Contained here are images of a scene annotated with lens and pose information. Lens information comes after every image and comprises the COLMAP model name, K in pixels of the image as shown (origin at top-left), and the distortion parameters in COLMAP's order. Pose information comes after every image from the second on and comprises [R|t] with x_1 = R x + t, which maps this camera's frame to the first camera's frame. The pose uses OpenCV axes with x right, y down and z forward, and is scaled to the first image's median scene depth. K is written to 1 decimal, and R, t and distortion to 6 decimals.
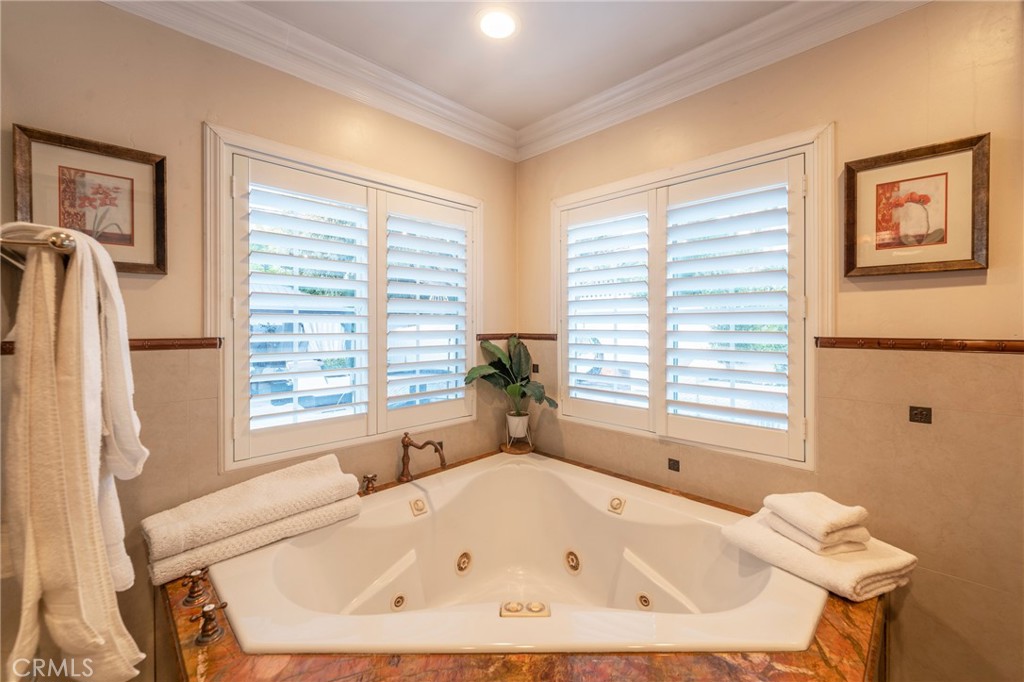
lens RADIAL K [[416.2, 0, 511.5], [0, 416.2, 320.2], [0, 0, 1]] dist [-0.001805, -0.000394]
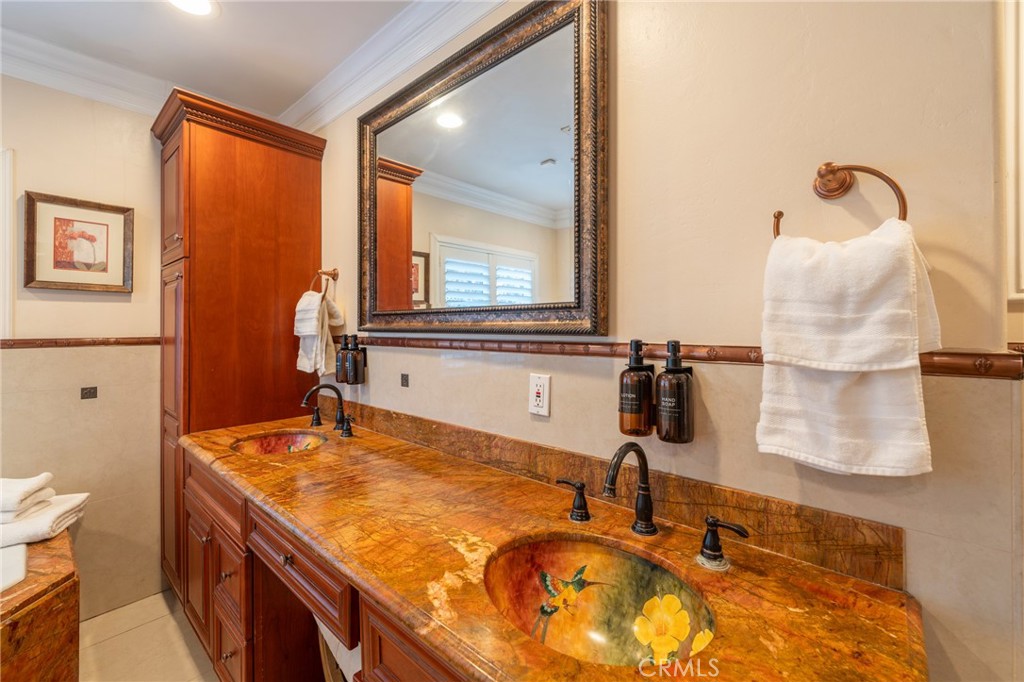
lens RADIAL K [[414.7, 0, 512.0], [0, 414.7, 334.3], [0, 0, 1]] dist [-0.001623, -0.000450]
pose [[-0.075546, -0.014902, 0.997031, -0.507448], [-0.009627, 0.999853, 0.014215, -0.001355], [-0.997096, -0.008525, -0.075678, -0.308616]]
